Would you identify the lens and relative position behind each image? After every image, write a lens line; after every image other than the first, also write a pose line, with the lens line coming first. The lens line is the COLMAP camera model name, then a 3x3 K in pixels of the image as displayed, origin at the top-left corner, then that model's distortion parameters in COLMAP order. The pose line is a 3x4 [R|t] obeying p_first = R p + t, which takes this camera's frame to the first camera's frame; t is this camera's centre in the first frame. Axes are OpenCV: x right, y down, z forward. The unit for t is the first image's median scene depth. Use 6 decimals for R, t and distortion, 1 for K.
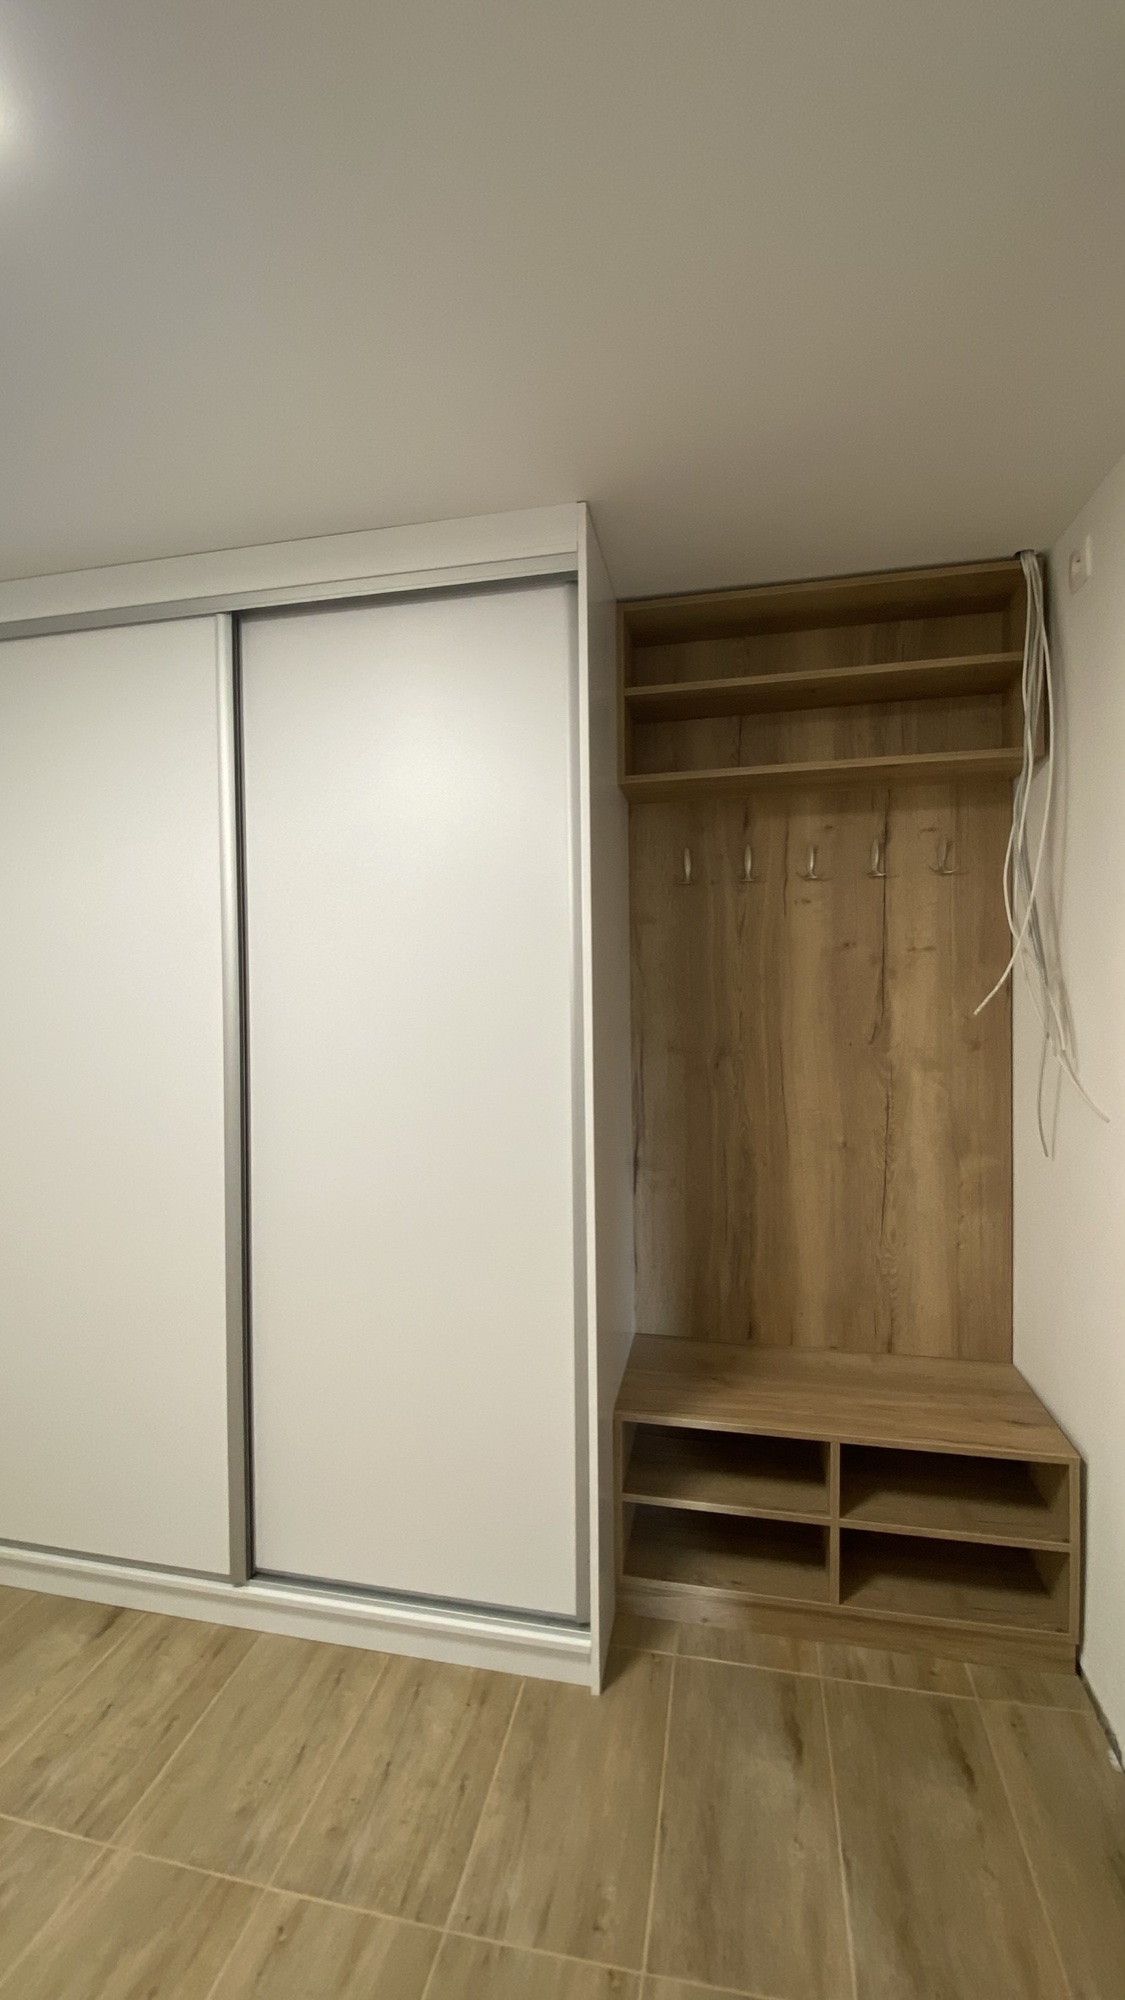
lens RADIAL K [[807.5, 0, 556.1], [0, 807.5, 1001.0], [0, 0, 1]] dist [0.001492, -0.011479]
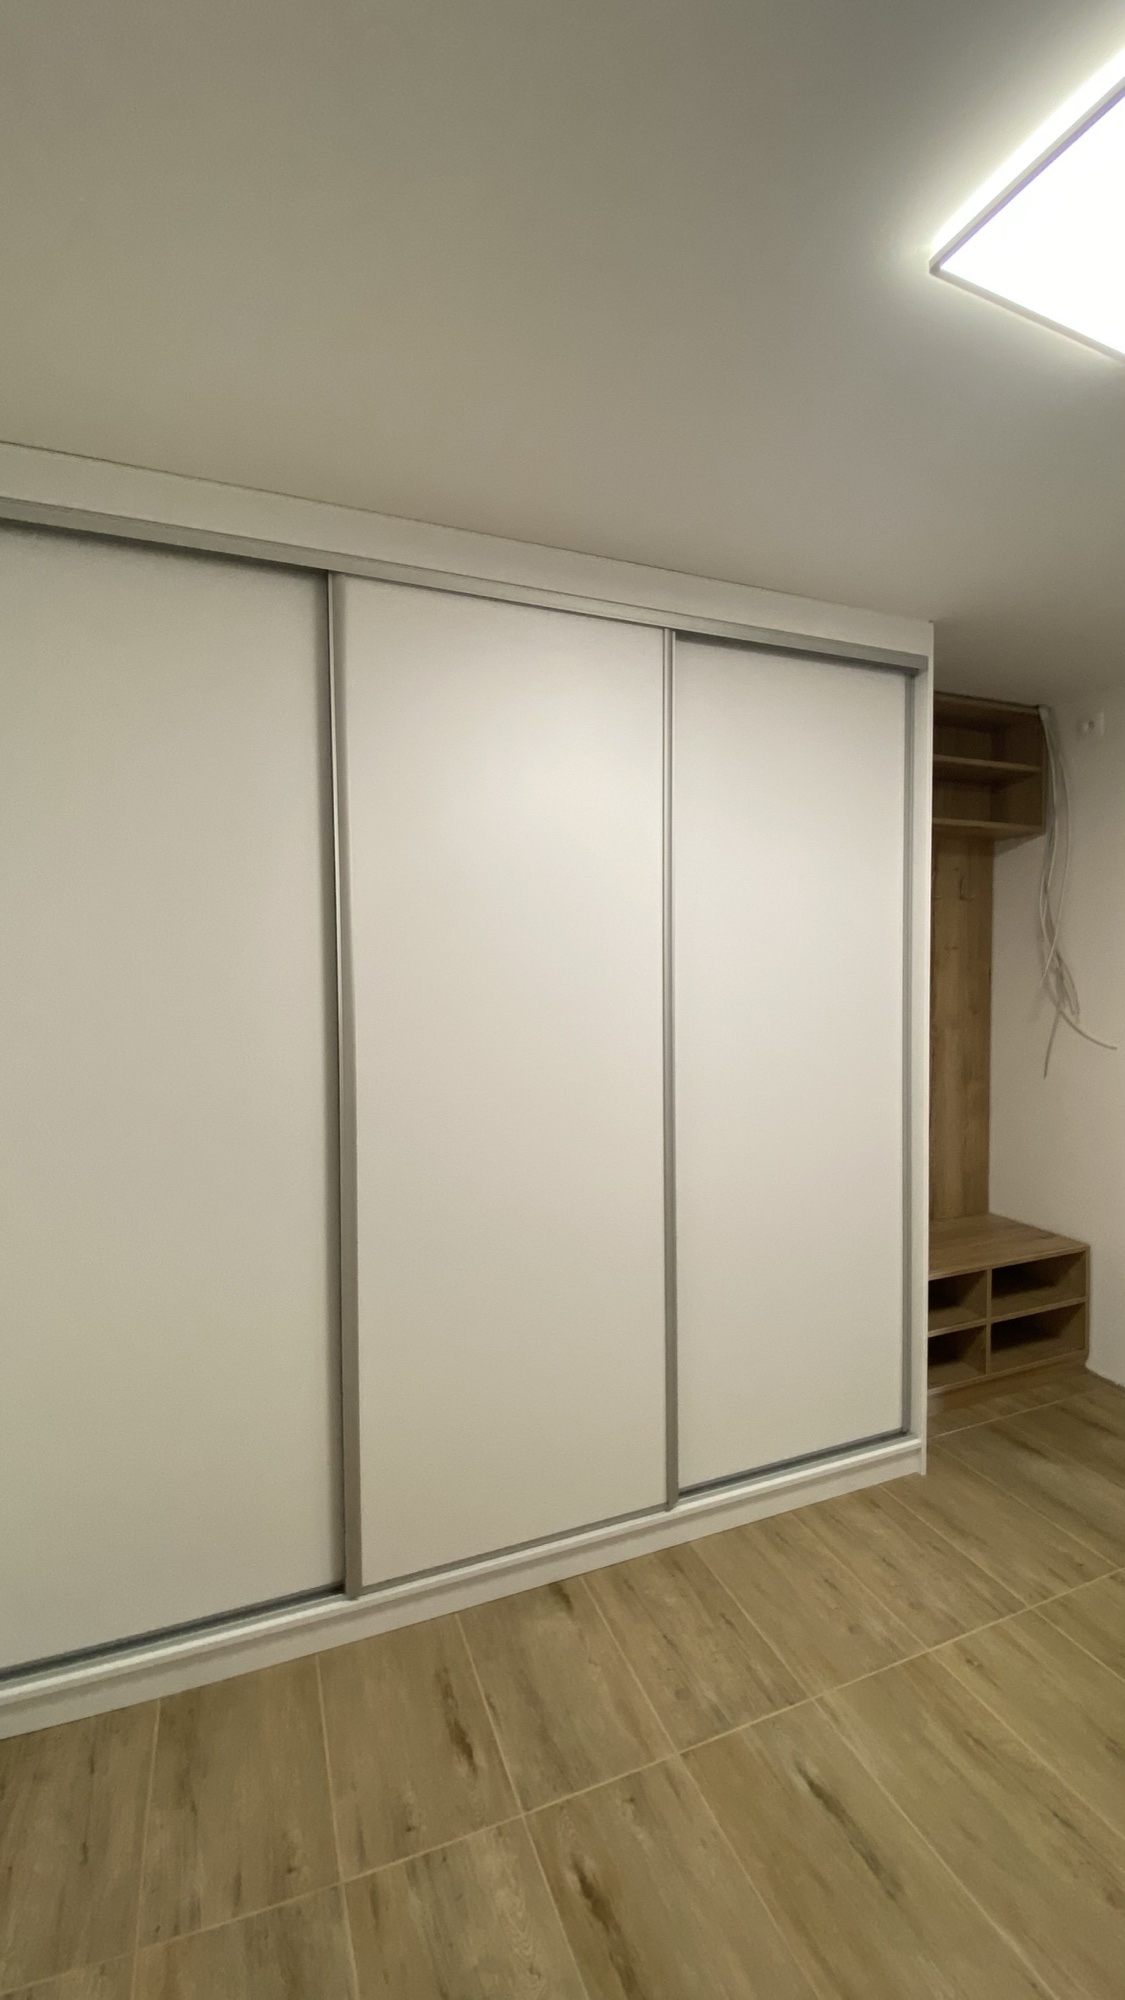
lens RADIAL K [[807.5, 0, 556.7], [0, 807.5, 1001.2], [0, 0, 1]] dist [0.001492, -0.011479]
pose [[0.840357, -0.017611, 0.541748, -1.188846], [0.006743, 0.999734, 0.022040, -0.004033], [-0.541992, -0.014869, 0.840252, 0.164925]]
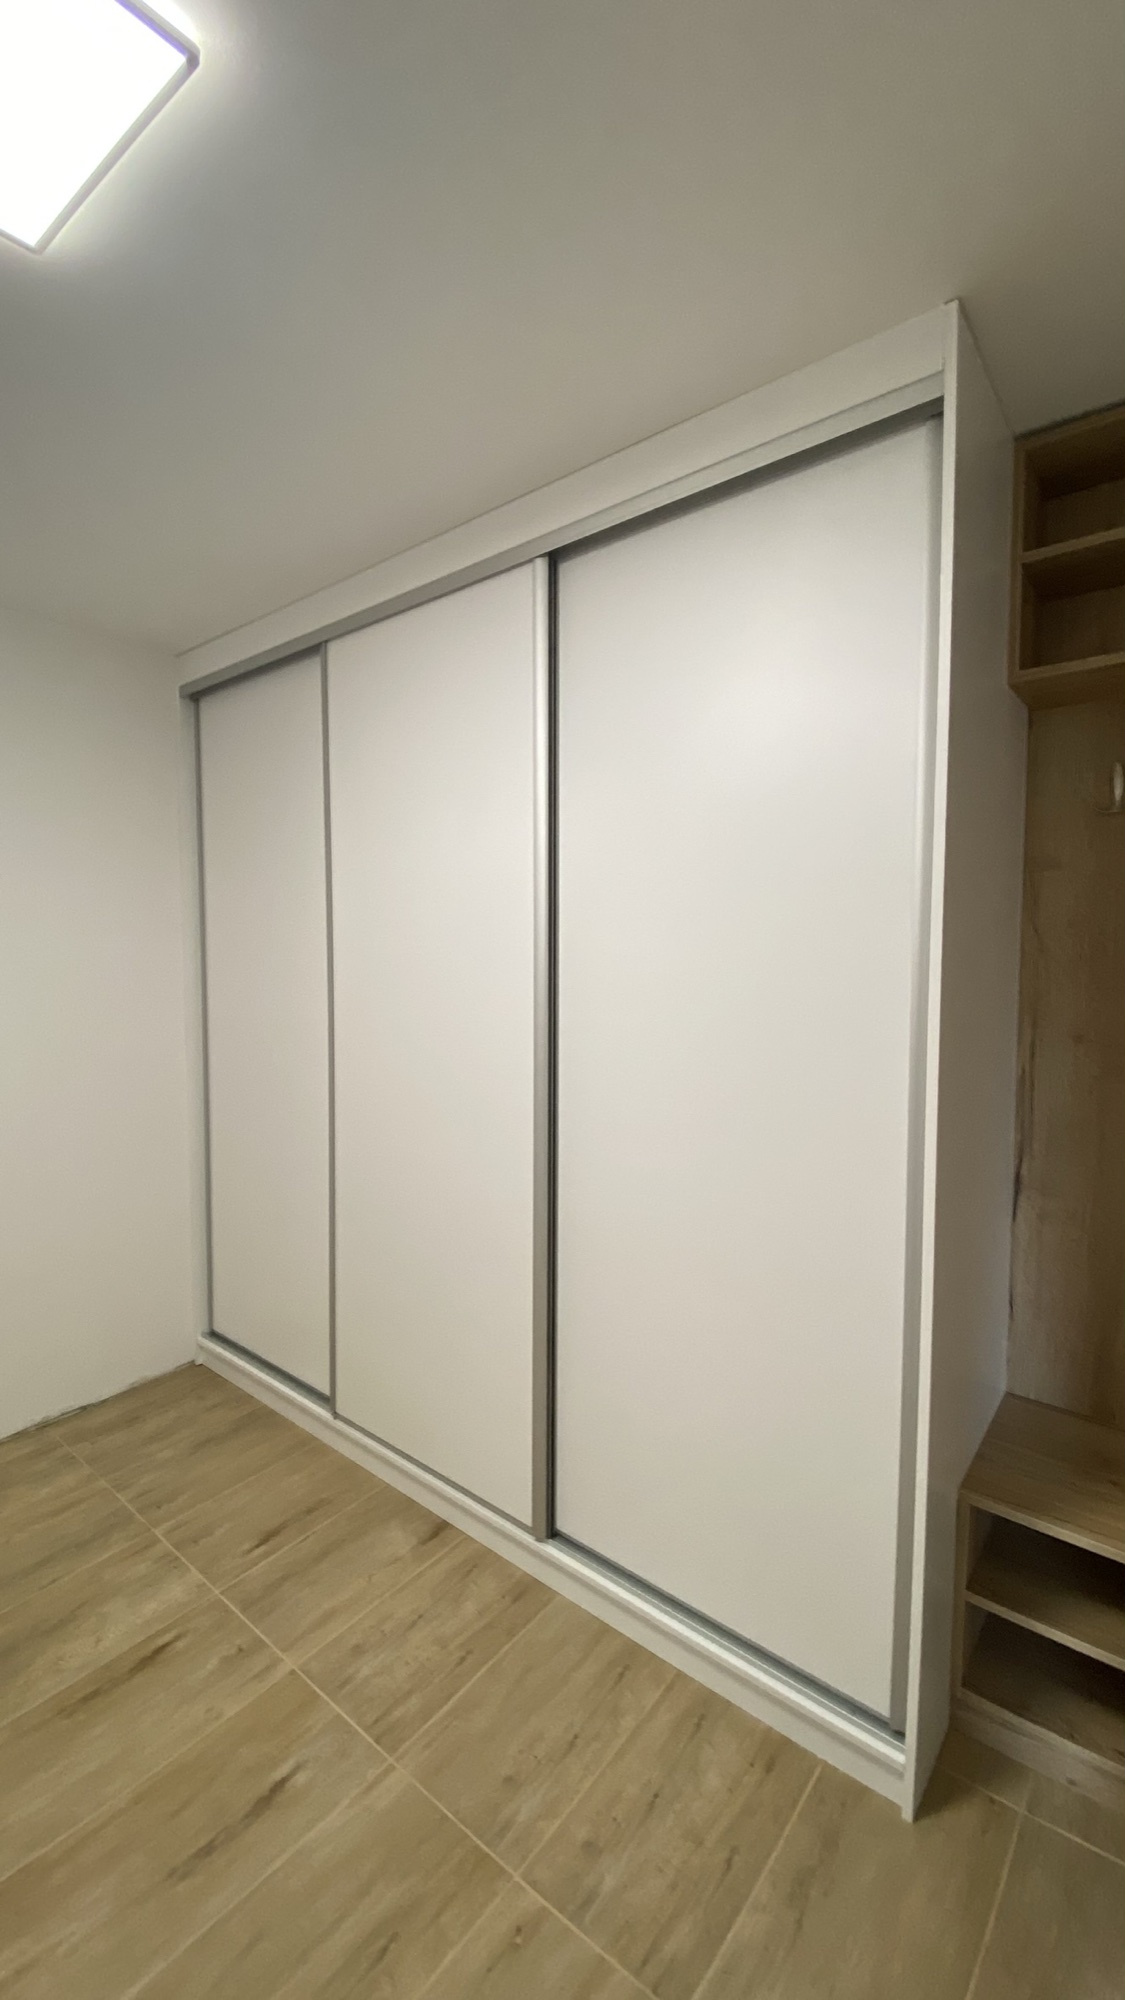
lens RADIAL K [[807.5, 0, 562.5], [0, 807.5, 997.2], [0, 0, 1]] dist [0.001492, -0.011479]
pose [[0.891025, 0.040737, -0.452123, 0.065530], [-0.016109, 0.998175, 0.058191, -0.017835], [0.453669, -0.044567, 0.890055, 0.147608]]
